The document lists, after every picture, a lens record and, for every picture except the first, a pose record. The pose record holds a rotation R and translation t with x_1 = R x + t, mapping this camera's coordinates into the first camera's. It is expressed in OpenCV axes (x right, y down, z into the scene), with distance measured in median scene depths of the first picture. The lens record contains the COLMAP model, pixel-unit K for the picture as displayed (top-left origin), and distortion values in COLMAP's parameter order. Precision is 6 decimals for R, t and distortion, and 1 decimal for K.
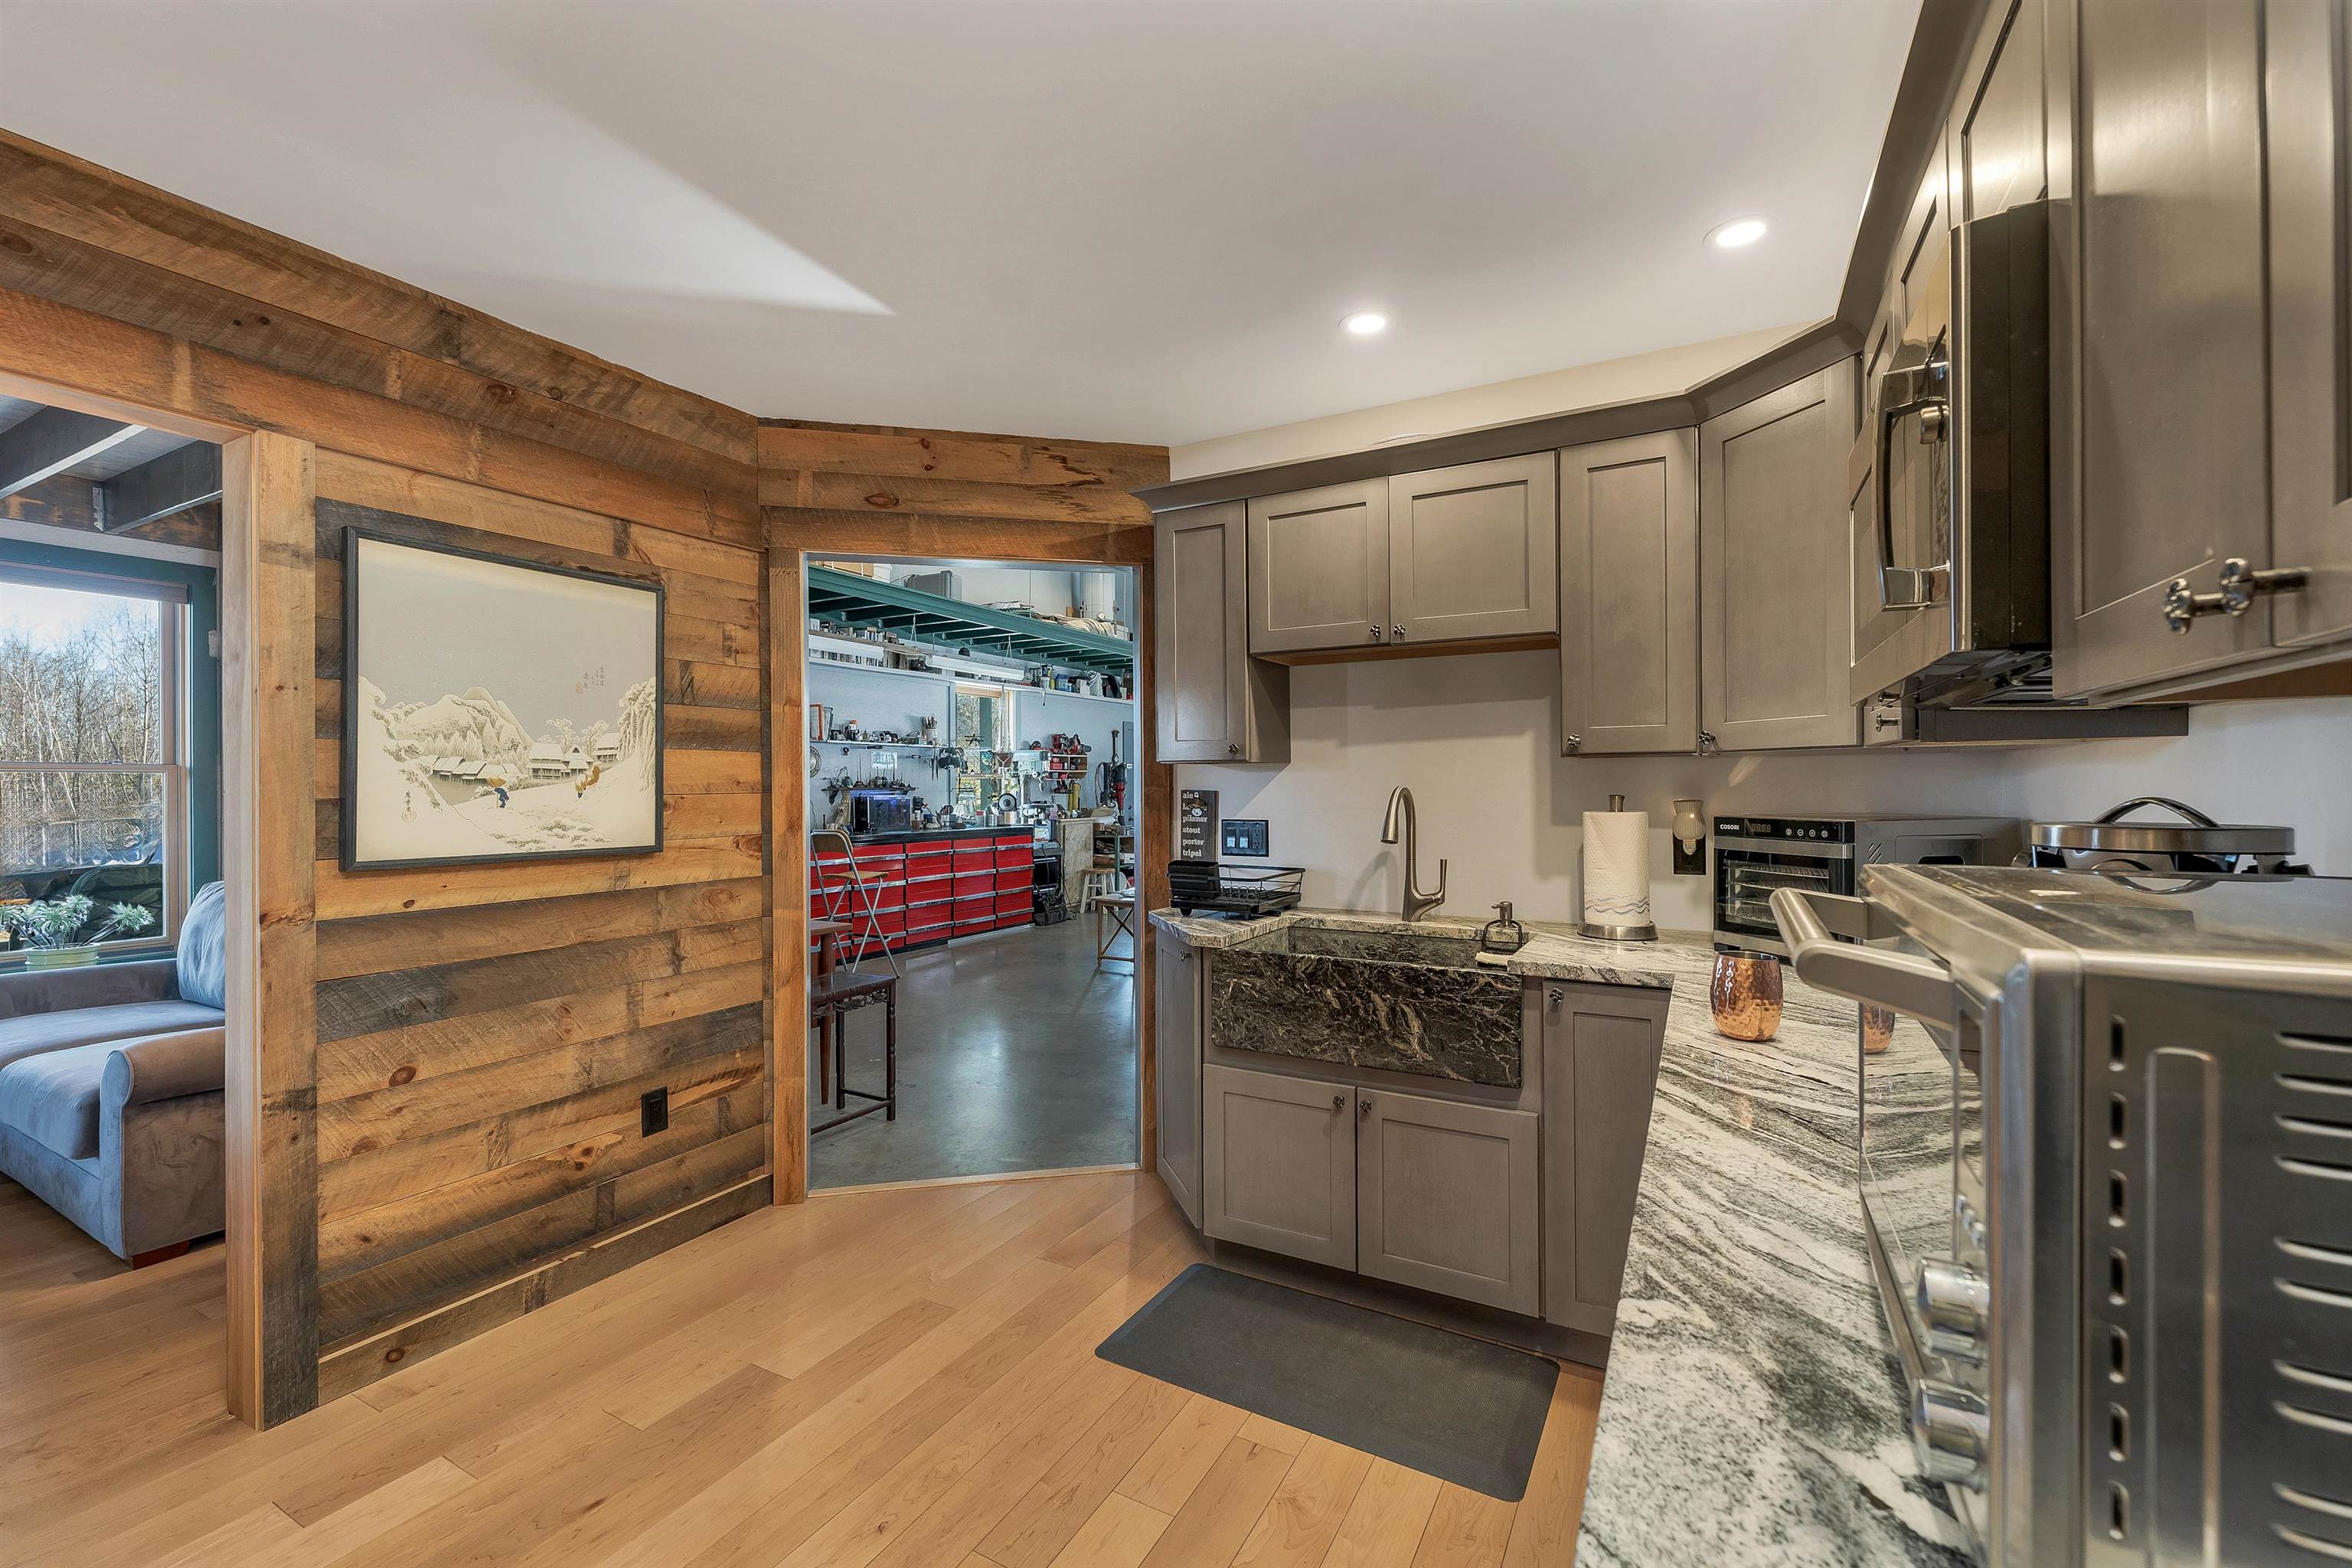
lens RADIAL K [[974.7, 0, 1167.8], [0, 974.7, 776.0], [0, 0, 1]] dist [-0.001392, -0.000259]
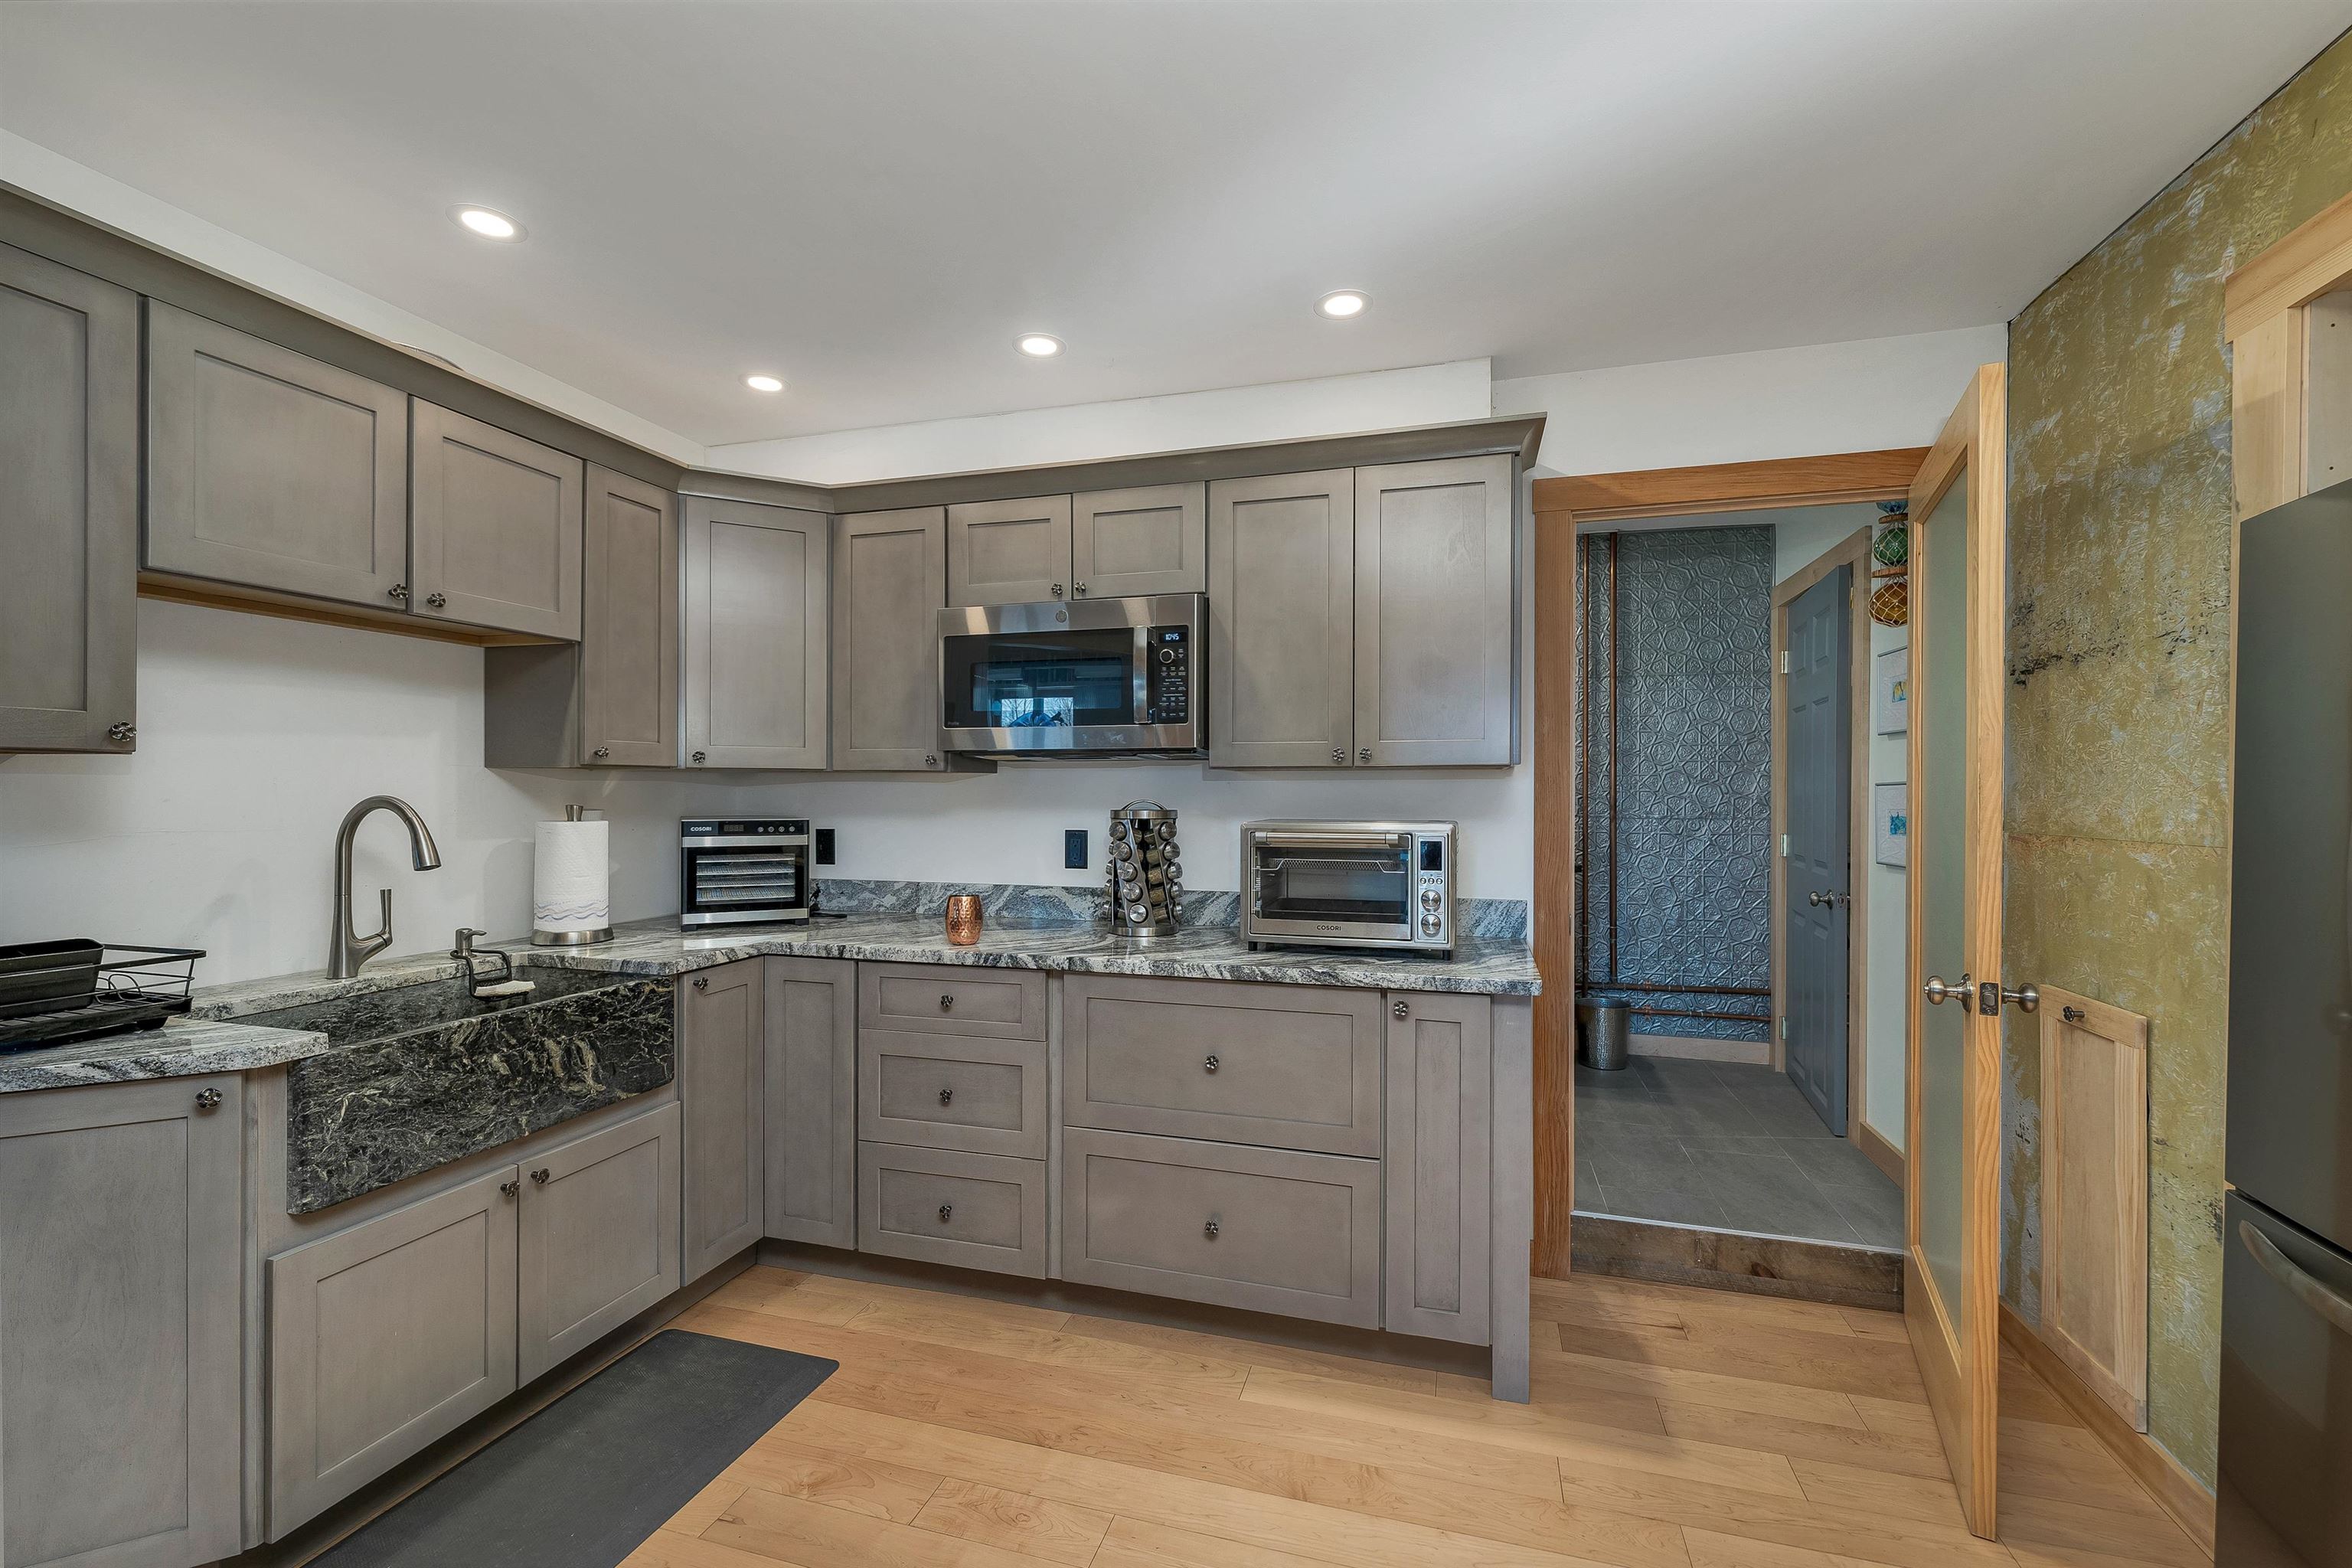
lens RADIAL K [[974.7, 0, 1175.3], [0, 974.7, 788.3], [0, 0, 1]] dist [-0.001392, -0.000259]
pose [[-0.216019, 0.005927, 0.976371, -0.752657], [-0.010964, 0.999904, -0.008495, 0.004386], [-0.976328, -0.012540, -0.215933, 0.661318]]
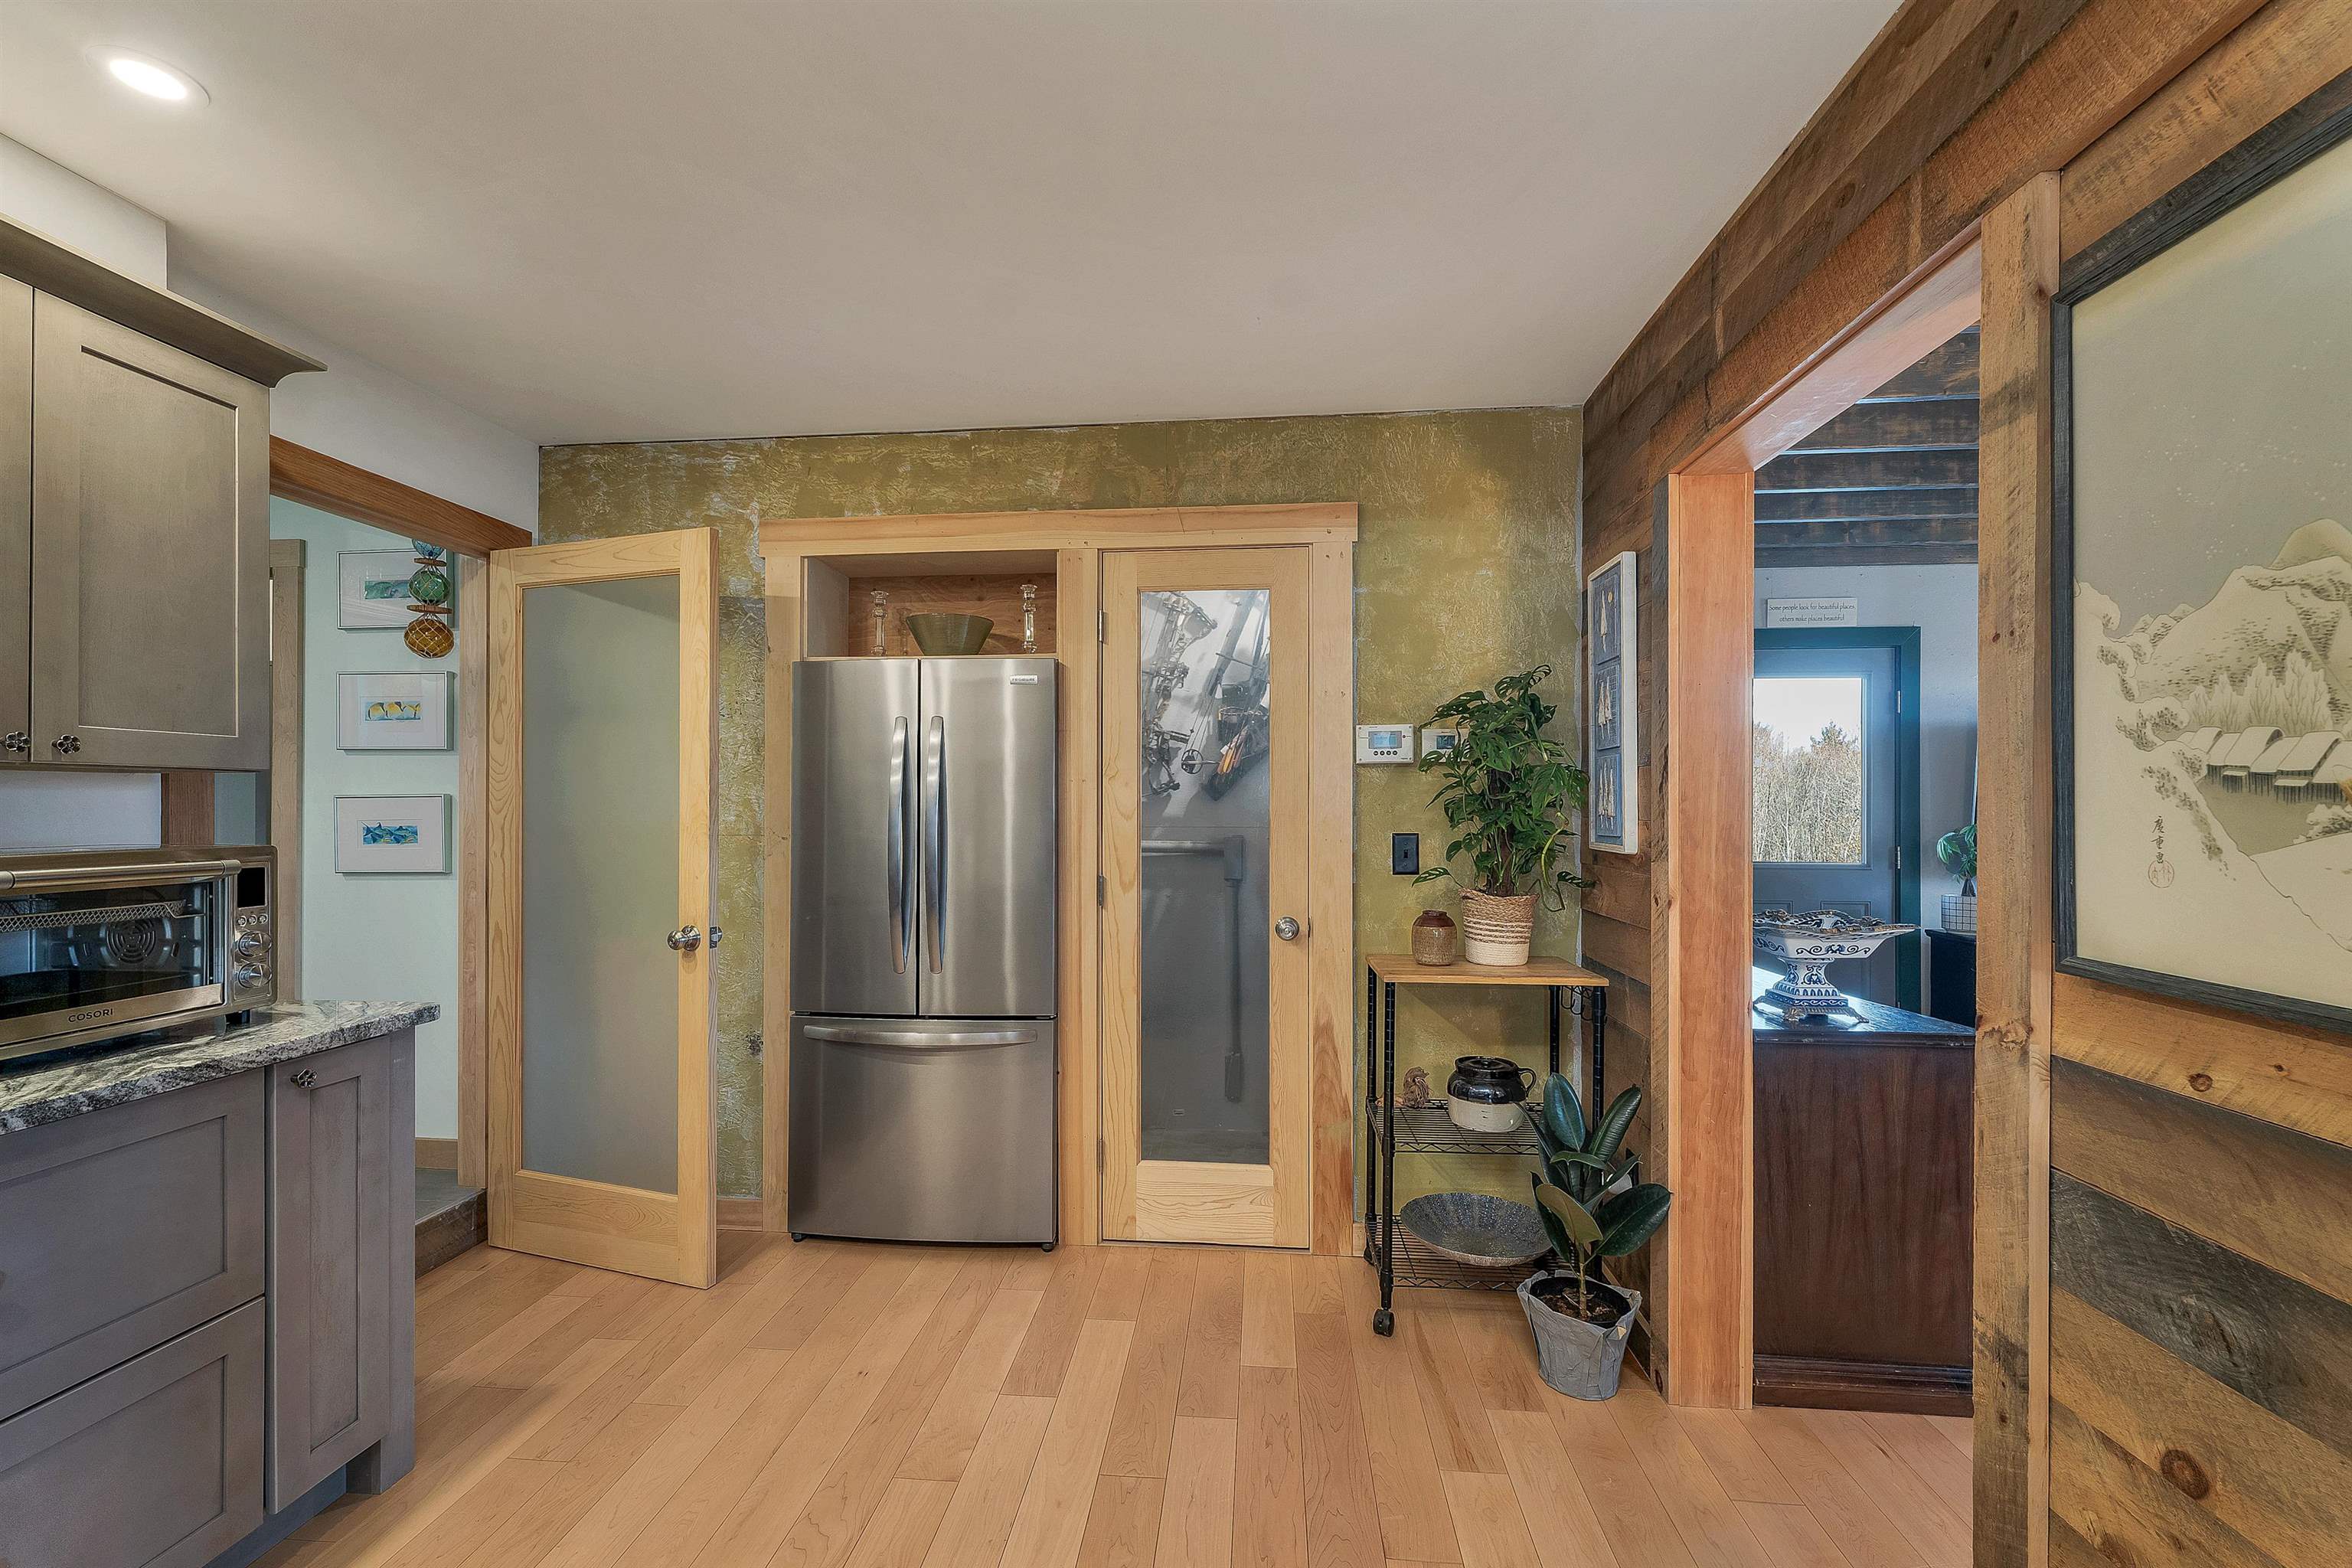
lens RADIAL K [[974.7, 0, 1183.2], [0, 974.7, 797.1], [0, 0, 1]] dist [-0.001392, -0.000259]
pose [[-0.910245, 0.002726, -0.414062, -0.195765], [0.009524, 0.999852, -0.014354, 0.008671], [0.413961, -0.017009, -0.910136, 1.175203]]
